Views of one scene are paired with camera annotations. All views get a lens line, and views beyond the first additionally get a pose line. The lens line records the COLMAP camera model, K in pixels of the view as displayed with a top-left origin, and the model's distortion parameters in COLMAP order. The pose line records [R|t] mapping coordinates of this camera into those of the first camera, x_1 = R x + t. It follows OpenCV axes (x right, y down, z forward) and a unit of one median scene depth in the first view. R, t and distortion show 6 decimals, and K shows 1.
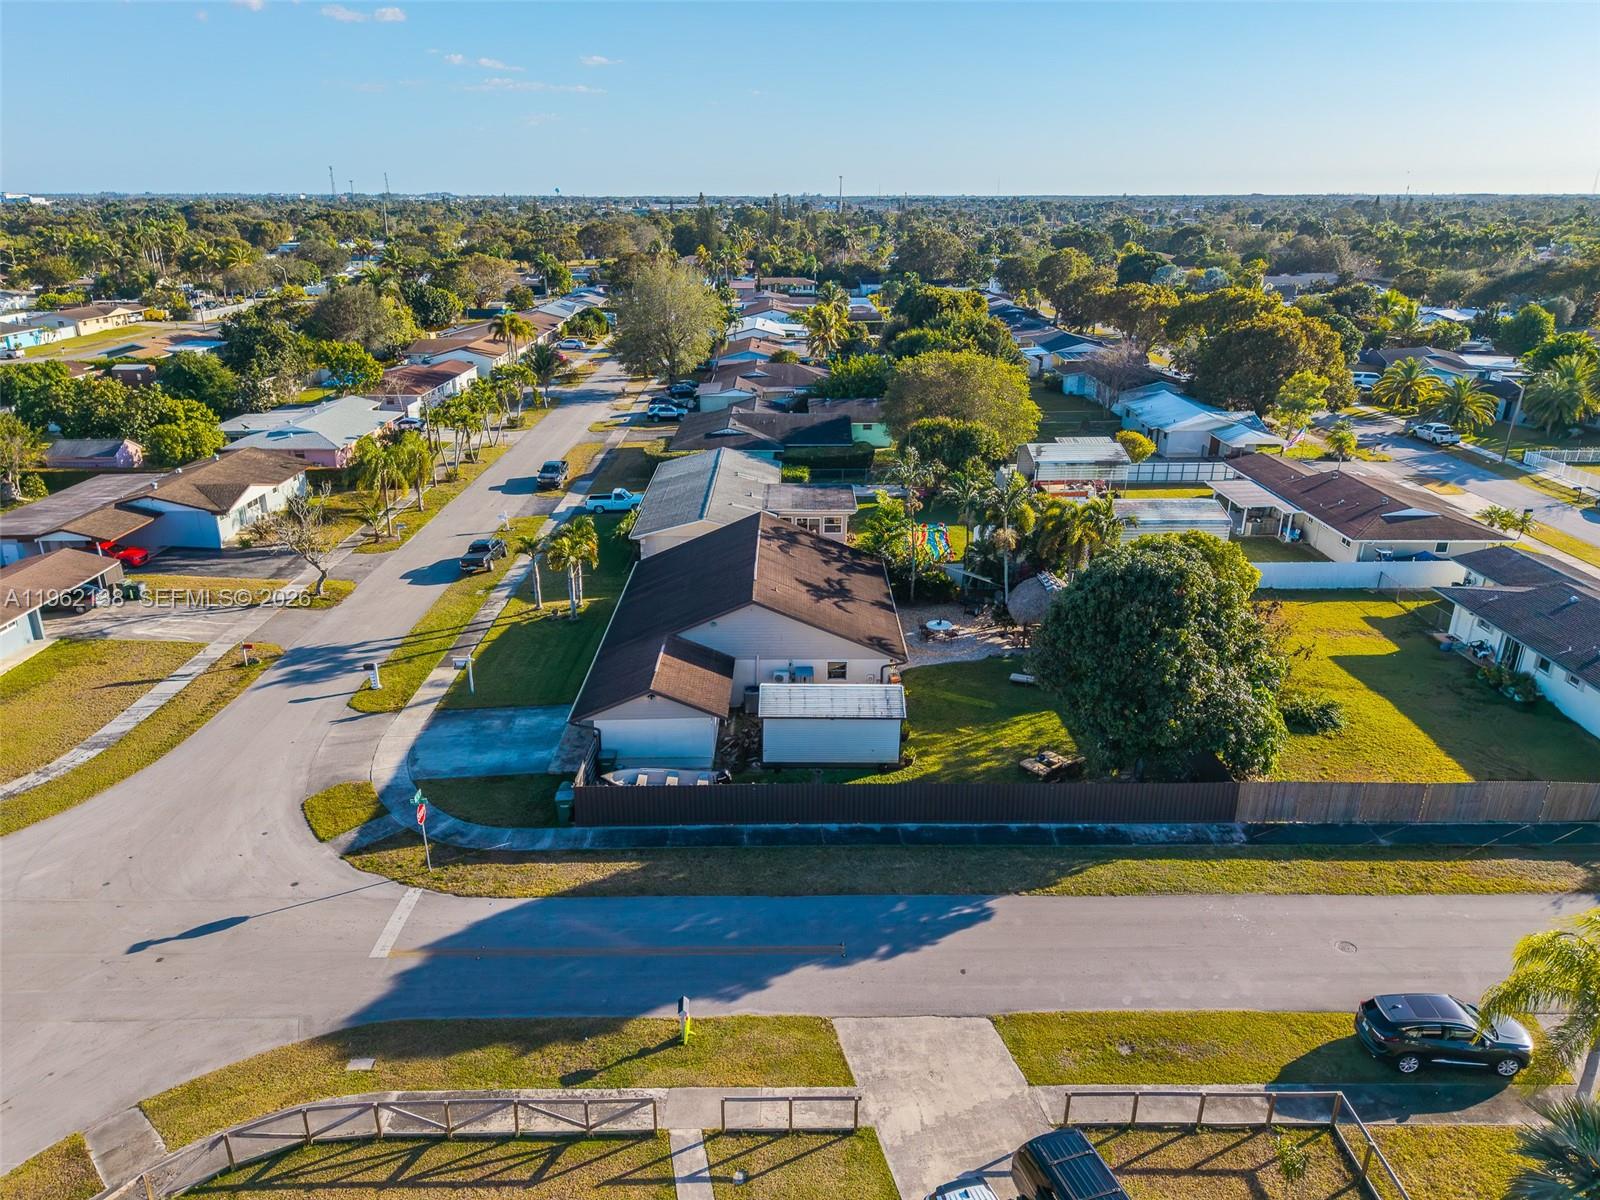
lens RADIAL K [[1089.8, 0, 799.1], [0, 1089.8, 586.2], [0, 0, 1]] dist [0.016929, -0.016557]
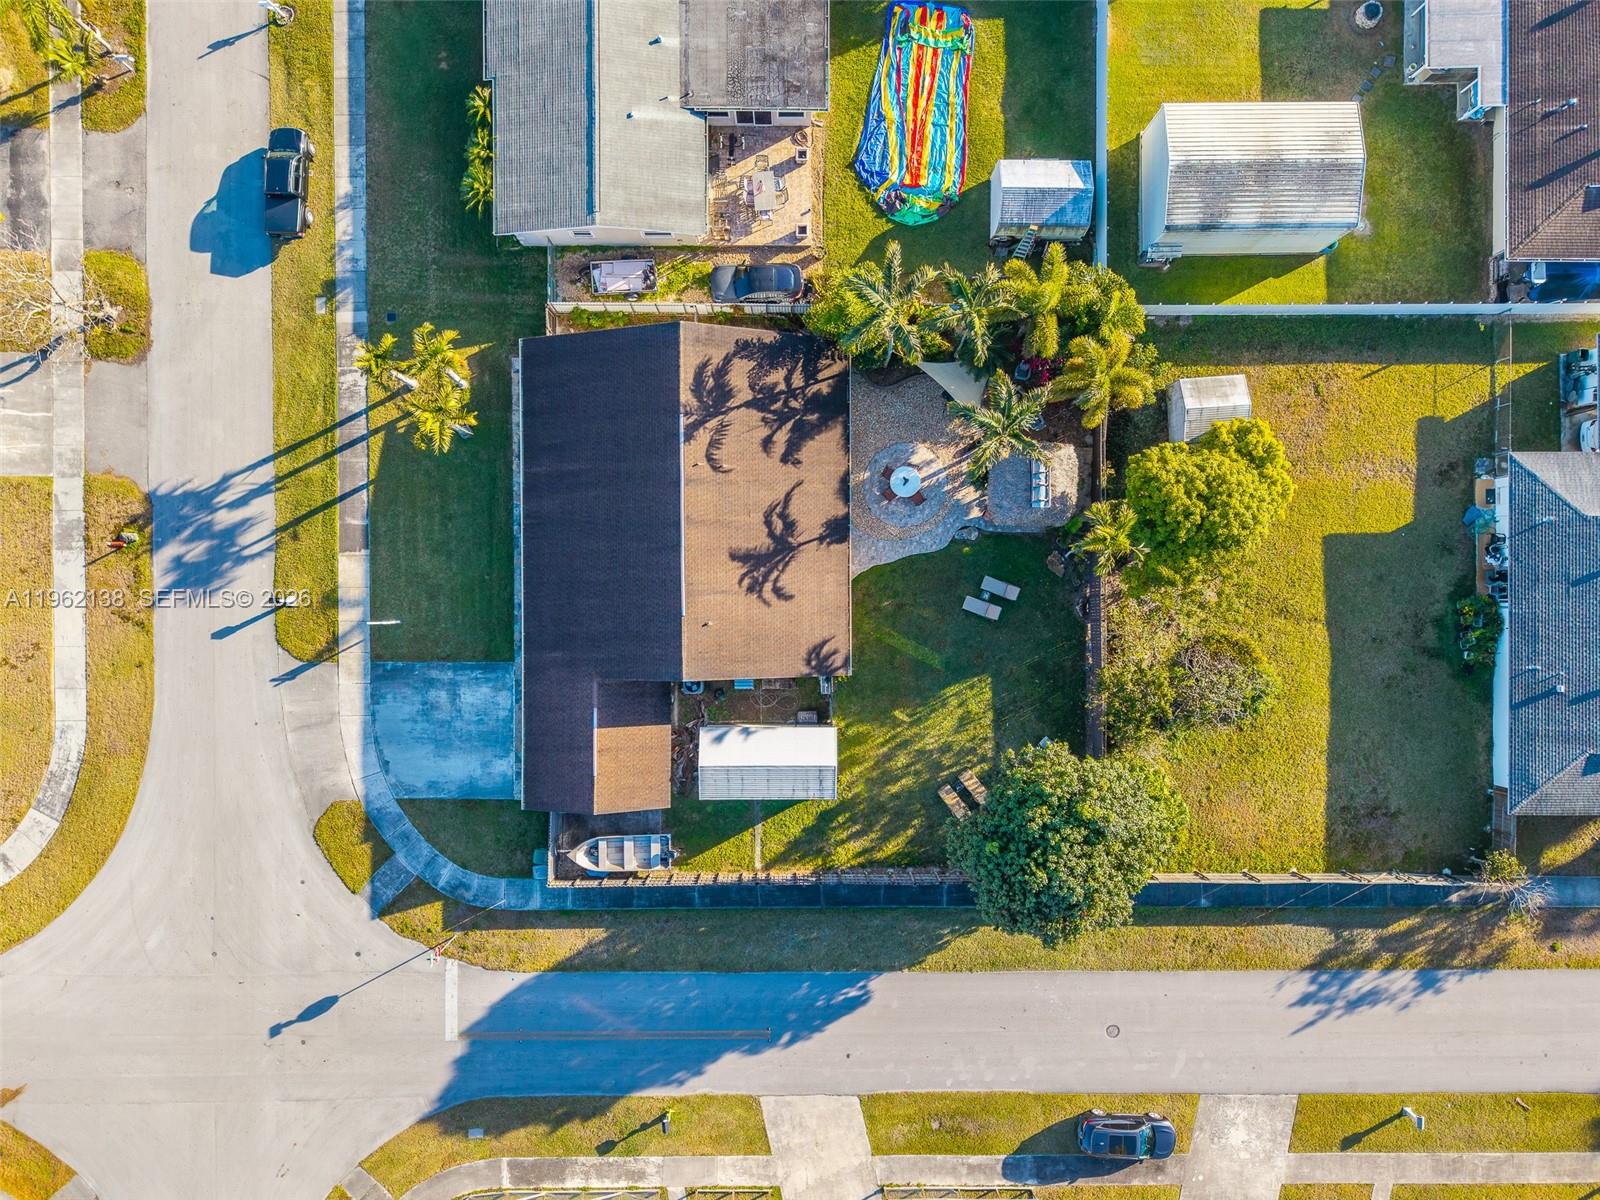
lens RADIAL K [[1089.8, 0, 798.5], [0, 1089.8, 601.6], [0, 0, 1]] dist [0.016929, -0.016557]
pose [[0.999884, 0.002148, 0.015092, 0.048501], [-0.014949, 0.332144, 0.943110, -1.073235], [-0.002986, -0.943226, 0.332138, 0.917387]]
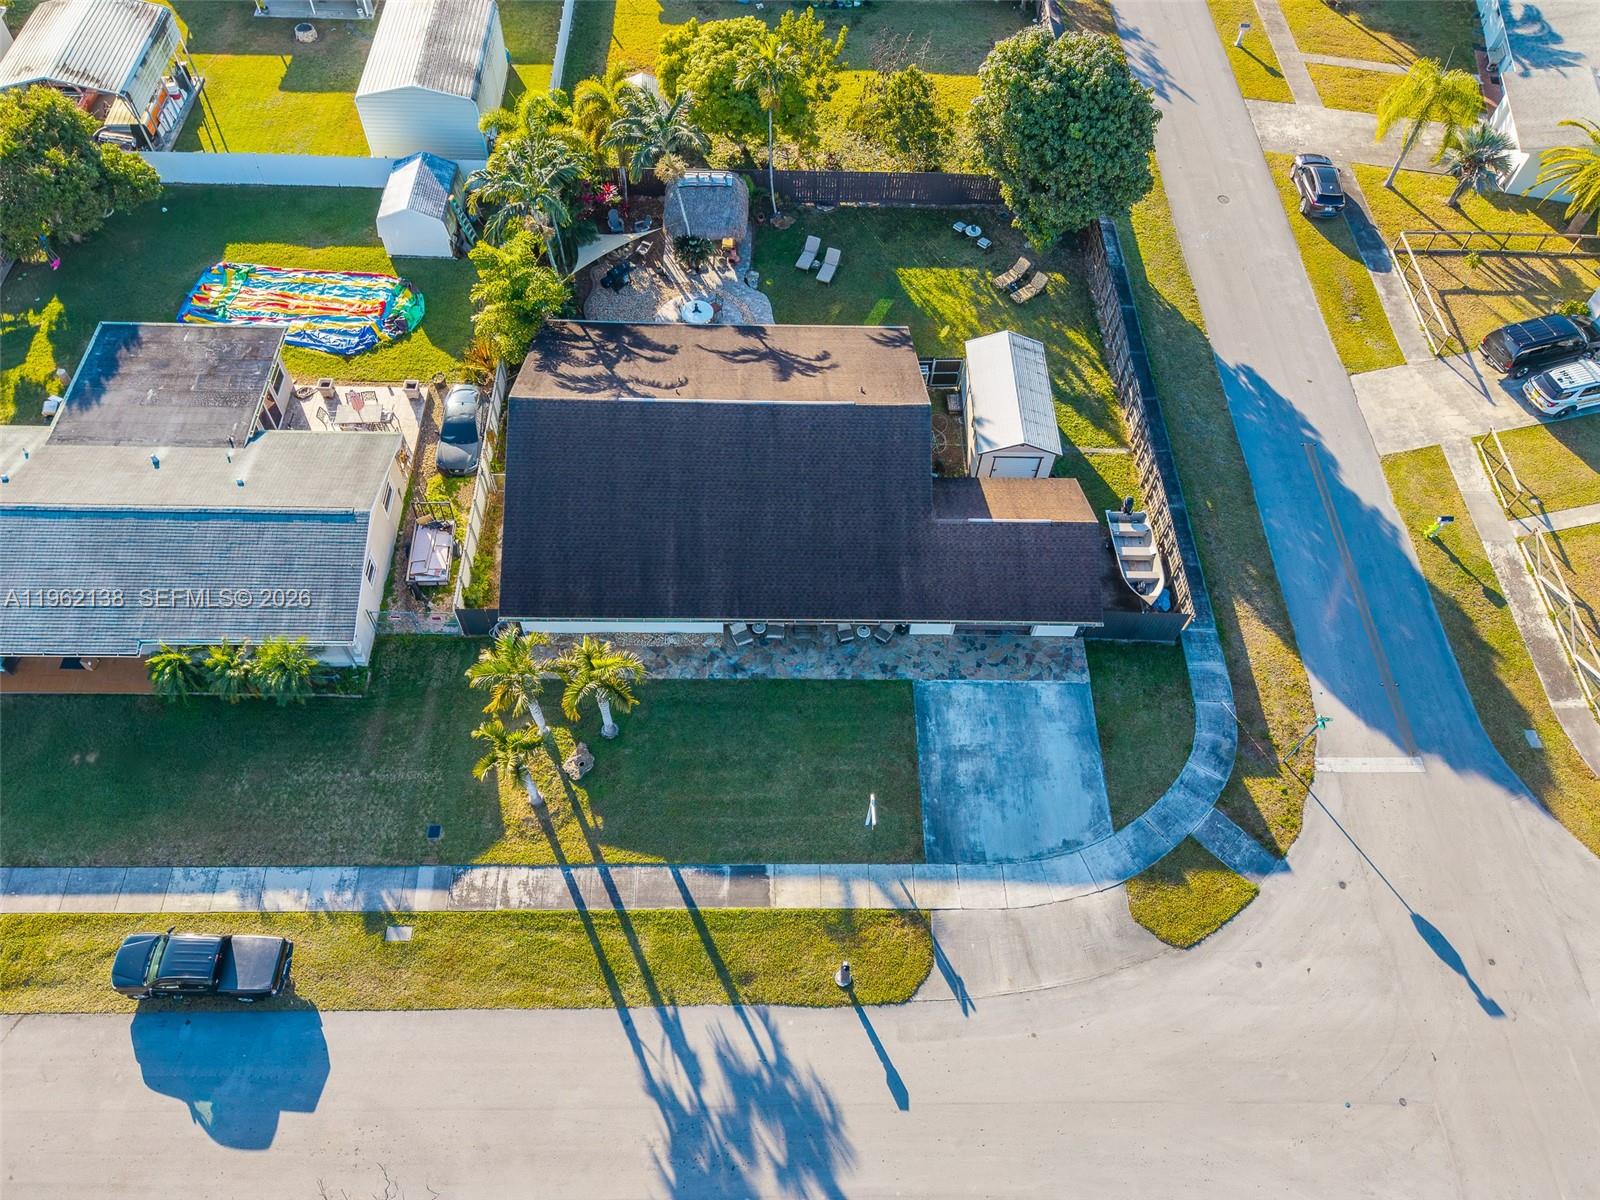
lens RADIAL K [[1151.8, 0, 795.3], [0, 1151.8, 608.5], [0, 0, 1]] dist [0.020333, -0.017725]
pose [[-0.007228, -0.829865, 0.557917, -0.773874], [0.300436, 0.530353, 0.792757, -0.734380], [-0.953775, 0.173348, 0.245488, 1.108410]]
